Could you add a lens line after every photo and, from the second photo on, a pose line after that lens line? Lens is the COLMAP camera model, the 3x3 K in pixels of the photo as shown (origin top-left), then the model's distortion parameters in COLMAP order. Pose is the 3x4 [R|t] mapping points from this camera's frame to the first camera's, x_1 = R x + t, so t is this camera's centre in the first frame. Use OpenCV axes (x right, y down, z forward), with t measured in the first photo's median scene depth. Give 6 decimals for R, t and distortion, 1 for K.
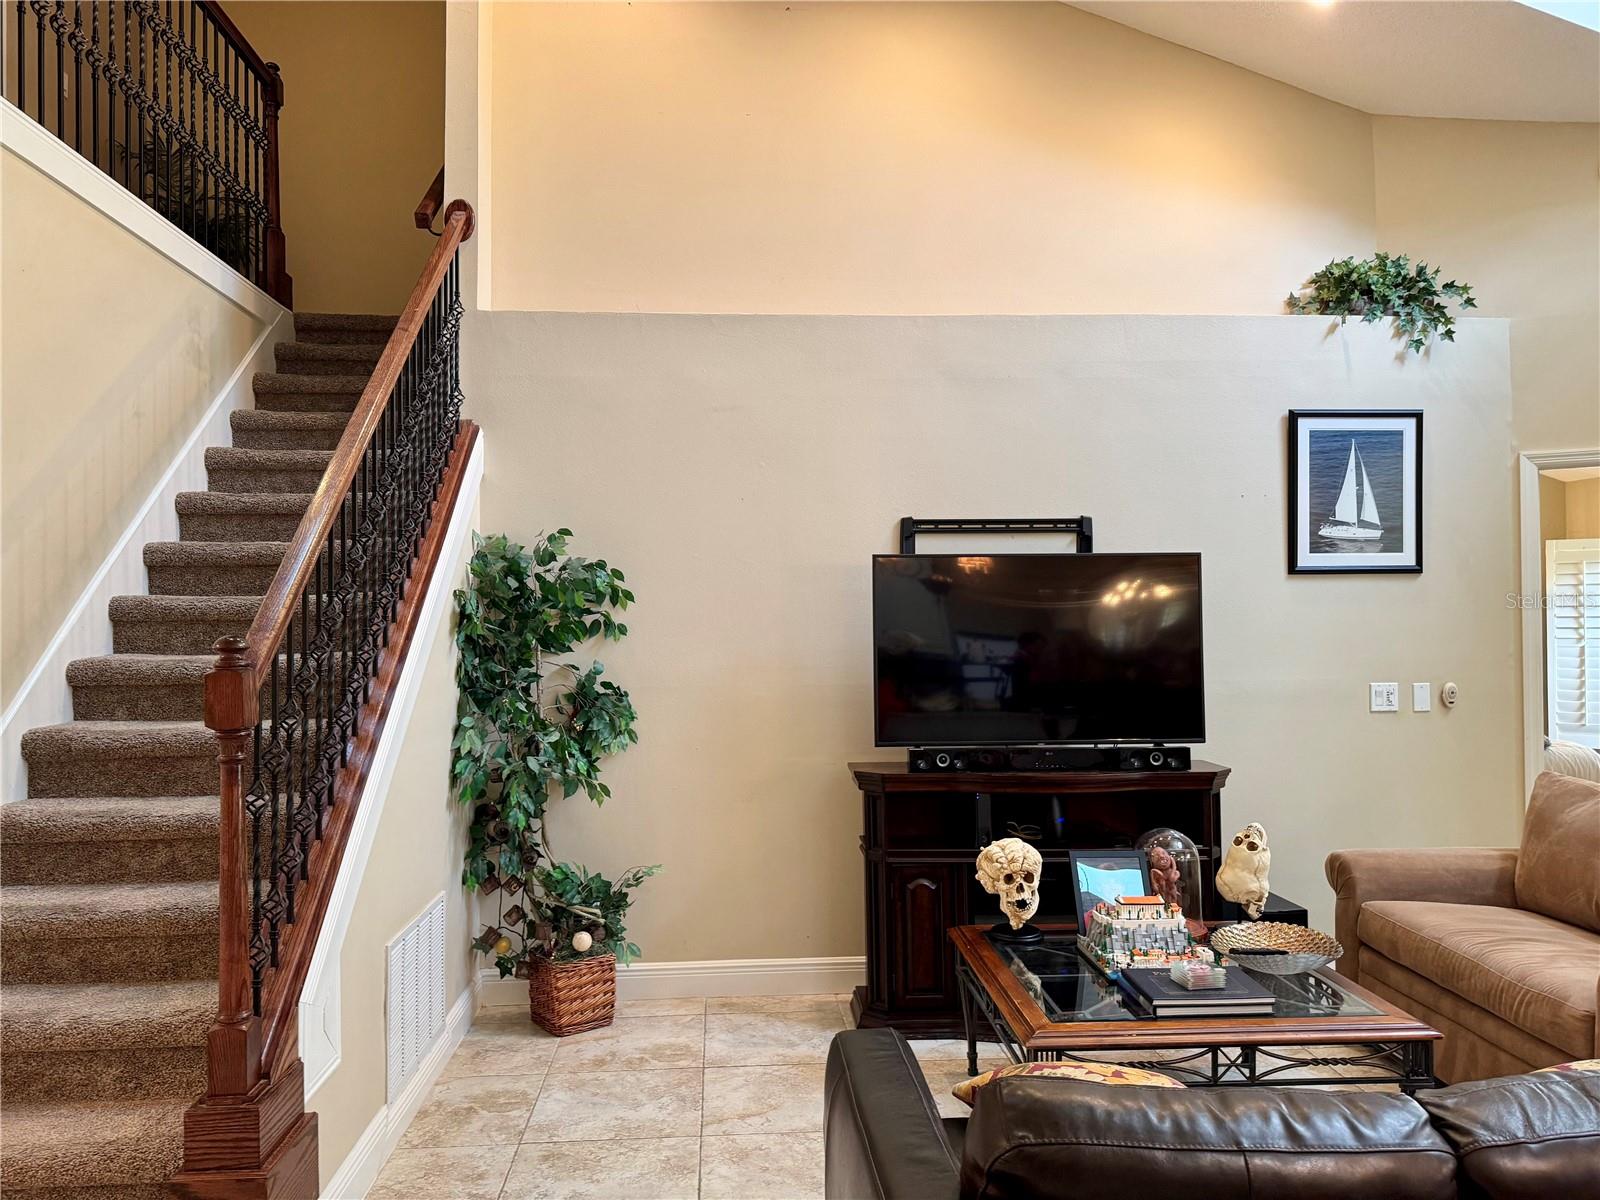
lens RADIAL K [[1133.0, 0, 781.1], [0, 1133.0, 597.8], [0, 0, 1]] dist [0.046515, -0.057495]
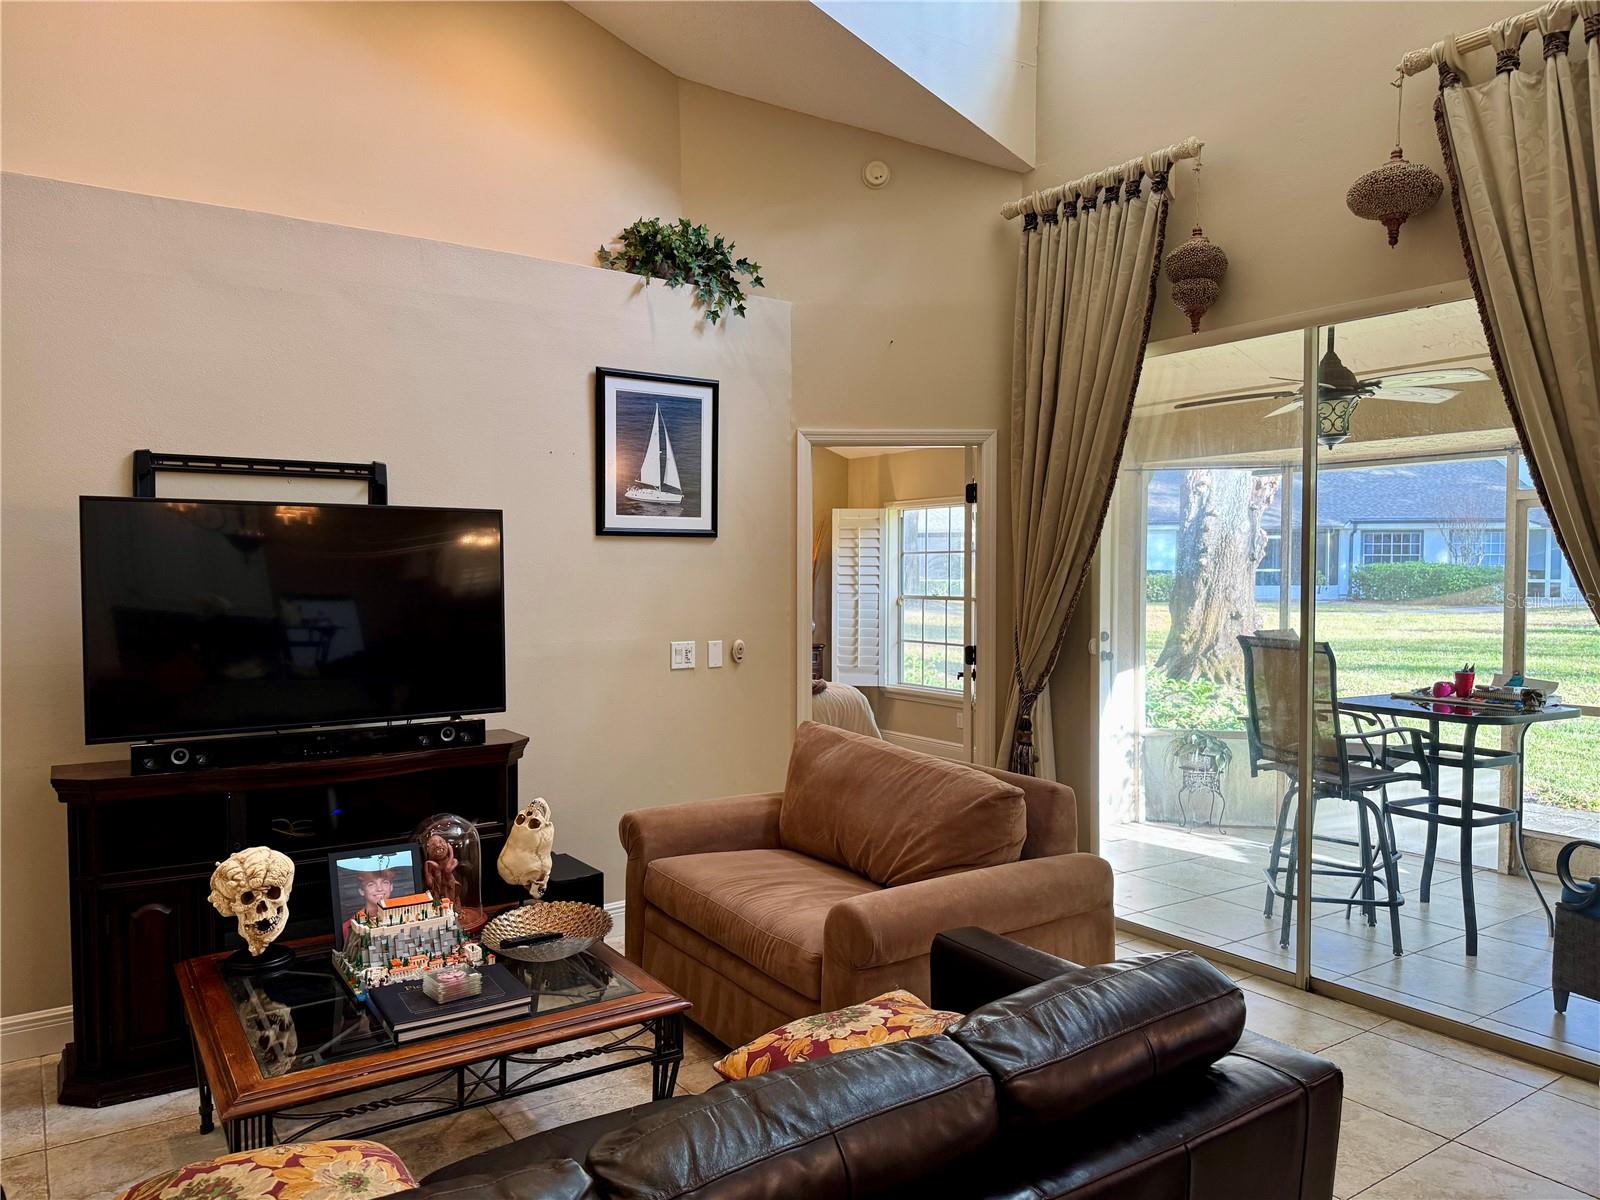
lens RADIAL K [[1133.0, 0, 785.9], [0, 1133.0, 609.1], [0, 0, 1]] dist [0.046515, -0.057495]
pose [[0.861234, -0.012425, 0.508057, 0.086044], [-0.014131, 0.998729, 0.048379, -0.006525], [-0.508013, -0.048844, 0.859964, 0.068337]]
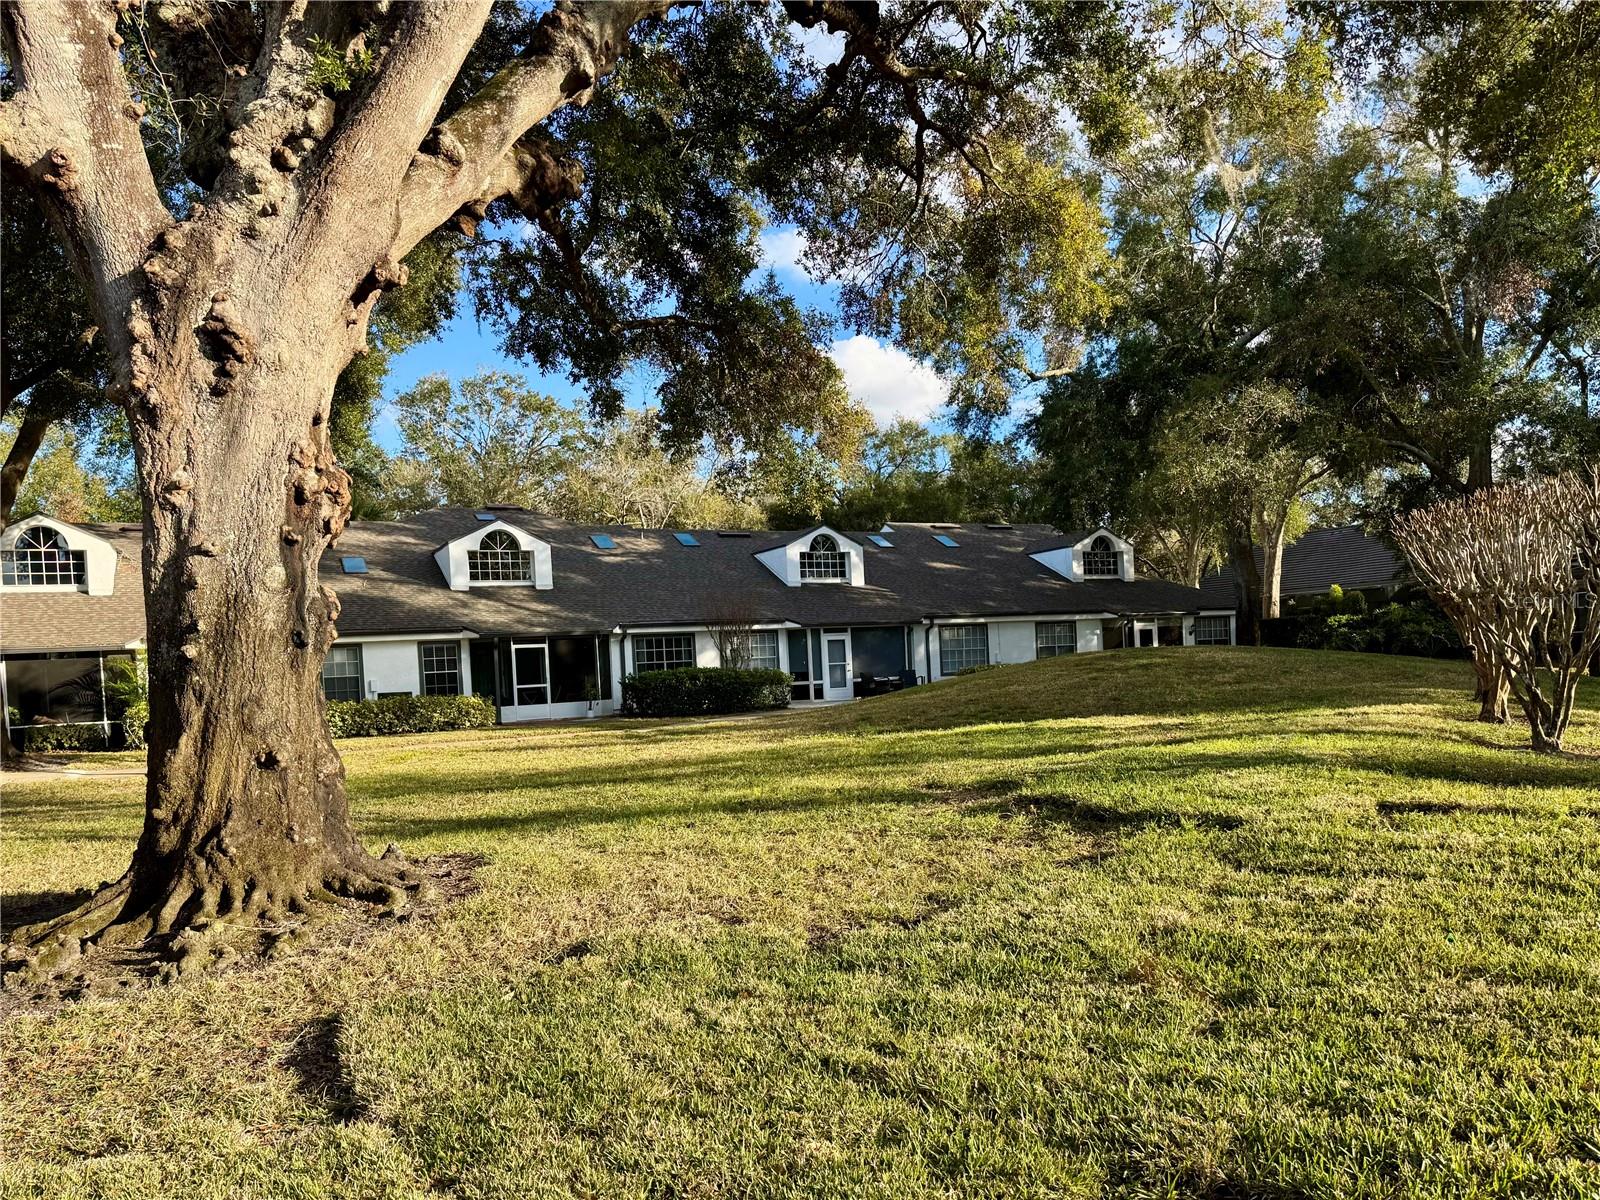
lens RADIAL K [[1133.0, 0, 816.2], [0, 1133.0, 594.2], [0, 0, 1]] dist [0.046515, -0.057495]
pose [[0.435300, 0.049850, 0.898904, 1.769362], [0.033957, 0.996846, -0.071726, 0.062127], [-0.899645, 0.061747, 0.432234, 0.837141]]
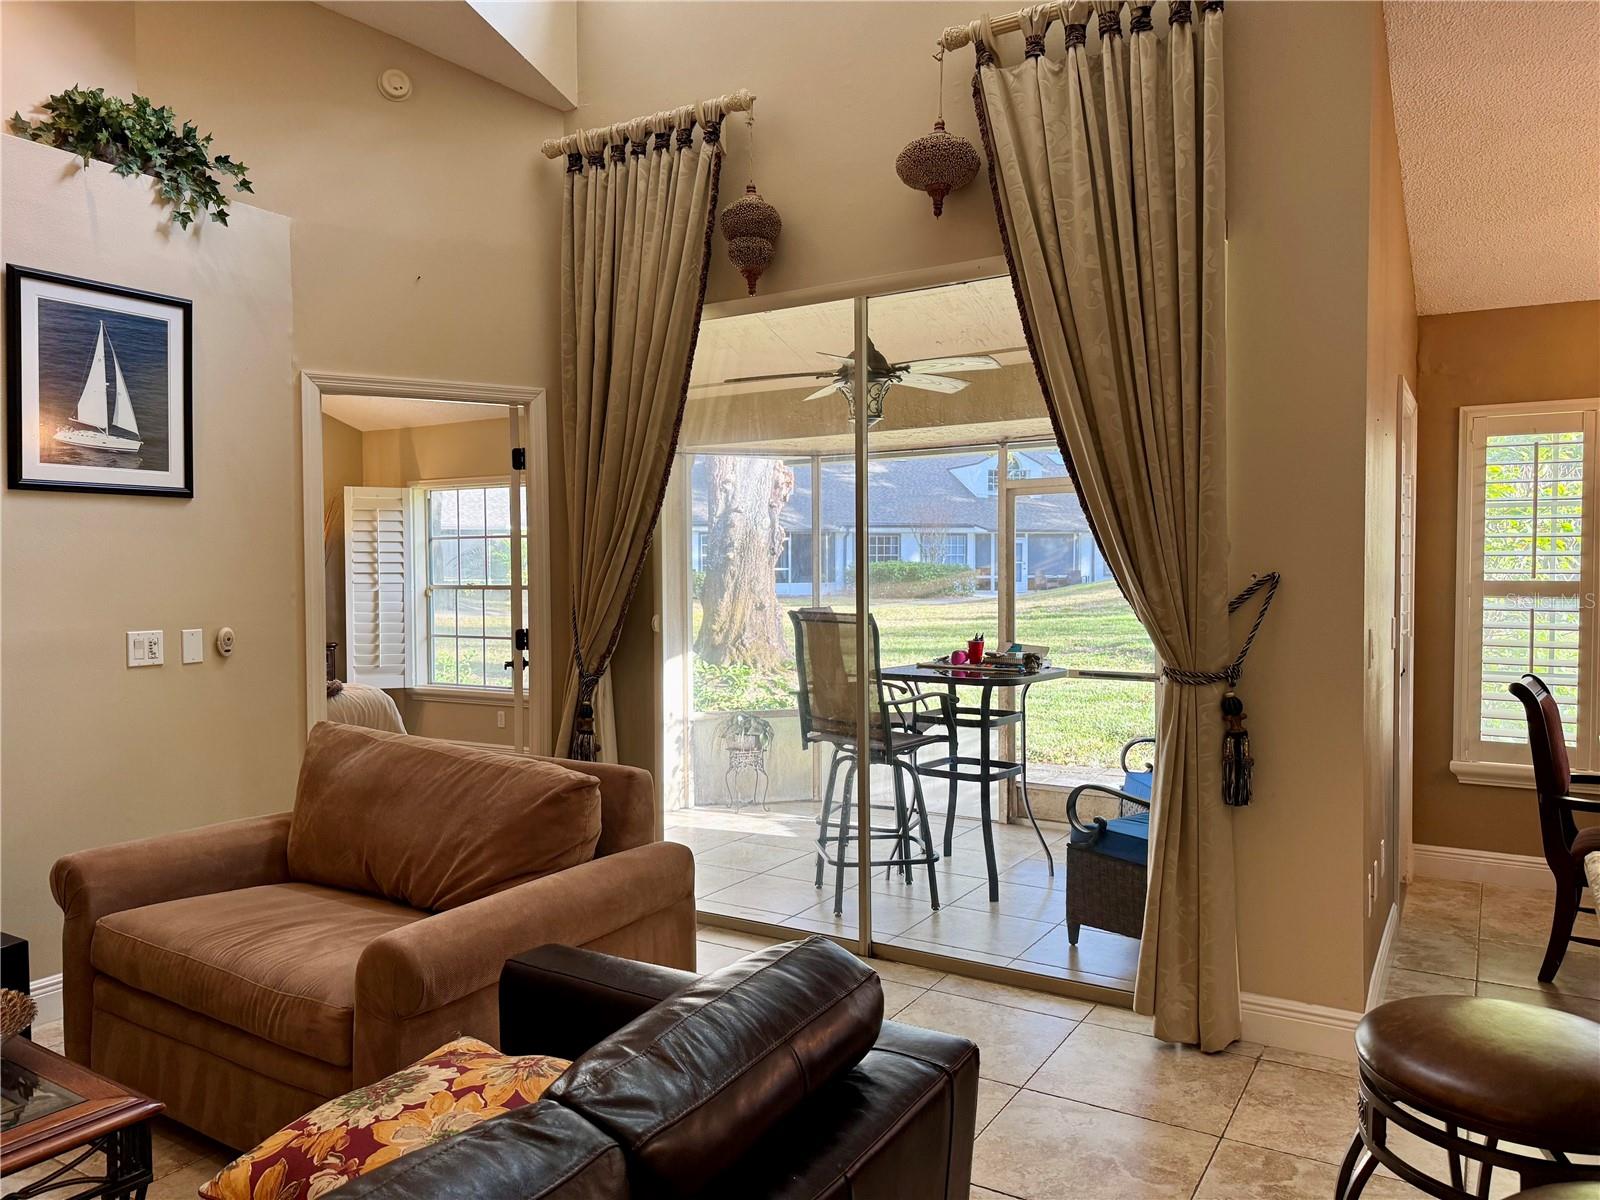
lens RADIAL K [[1133.0, 0, 801.0], [0, 1133.0, 597.5], [0, 0, 1]] dist [0.046515, -0.057495]
pose [[0.572967, -0.017774, 0.819385, 0.131018], [-0.012369, 0.999463, 0.030330, 0.020506], [-0.819485, -0.027513, 0.572440, 0.155851]]
